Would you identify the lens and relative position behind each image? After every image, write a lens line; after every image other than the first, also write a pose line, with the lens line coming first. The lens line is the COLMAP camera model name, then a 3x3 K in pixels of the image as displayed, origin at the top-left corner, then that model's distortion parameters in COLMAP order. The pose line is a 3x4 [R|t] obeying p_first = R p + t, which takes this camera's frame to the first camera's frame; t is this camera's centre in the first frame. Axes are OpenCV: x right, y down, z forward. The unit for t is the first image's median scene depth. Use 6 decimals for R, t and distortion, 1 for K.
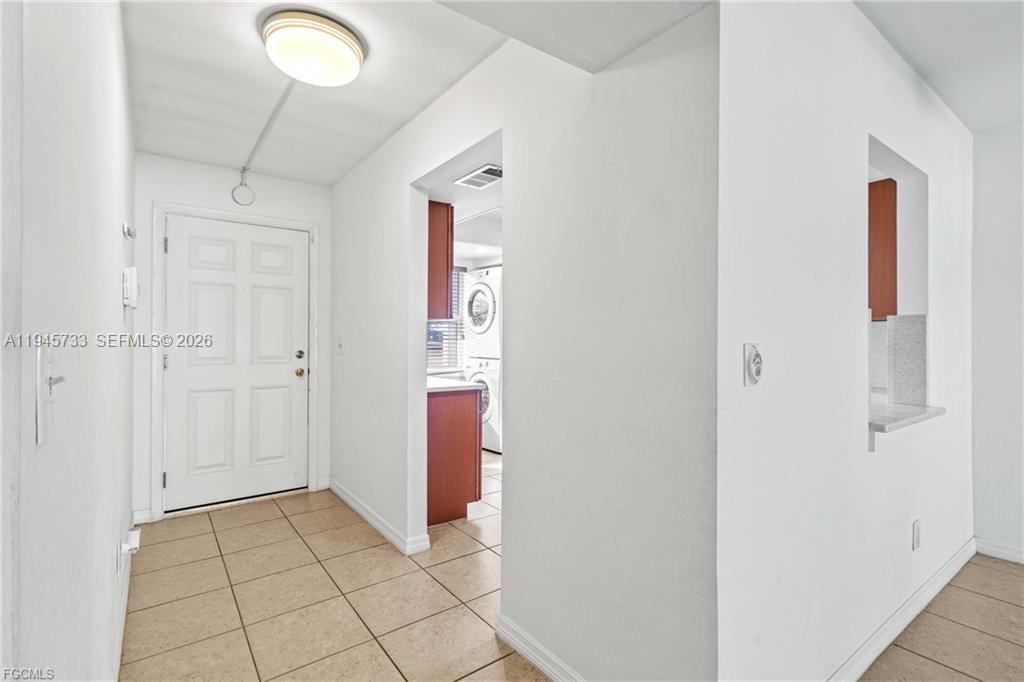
lens RADIAL K [[482.9, 0, 517.5], [0, 482.9, 338.6], [0, 0, 1]] dist [0.013080, 0.000484]
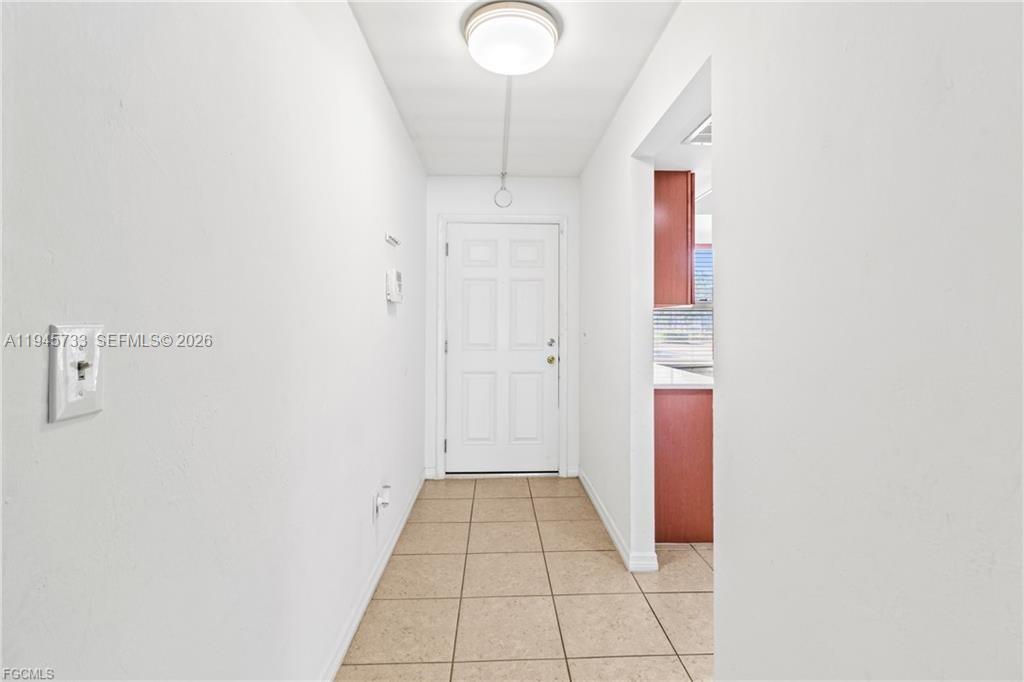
lens RADIAL K [[482.9, 0, 517.8], [0, 482.9, 319.5], [0, 0, 1]] dist [0.013080, 0.000484]
pose [[0.824384, -0.007400, -0.565982, 0.099207], [-0.001649, 0.999879, -0.015474, -0.000861], [0.566028, 0.013690, 0.824272, 0.127445]]
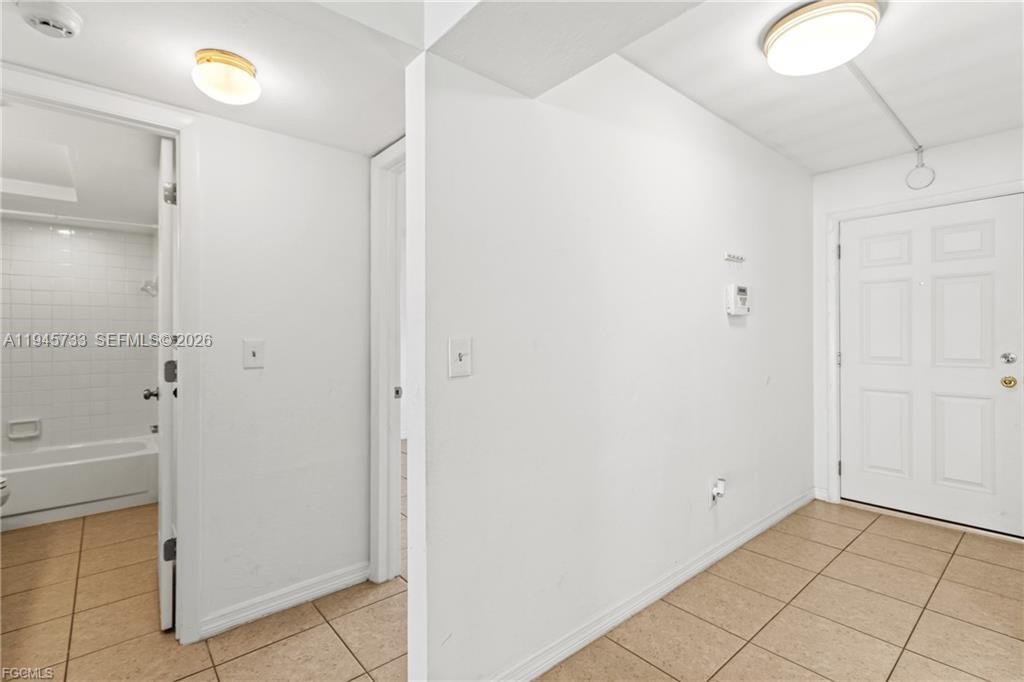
lens RADIAL K [[482.9, 0, 514.8], [0, 482.9, 337.7], [0, 0, 1]] dist [0.013080, 0.000484]
pose [[0.066378, -0.000676, -0.997794, 0.327174], [0.002871, 0.999996, -0.000486, -0.001446], [0.997790, -0.002833, 0.066380, 0.219876]]
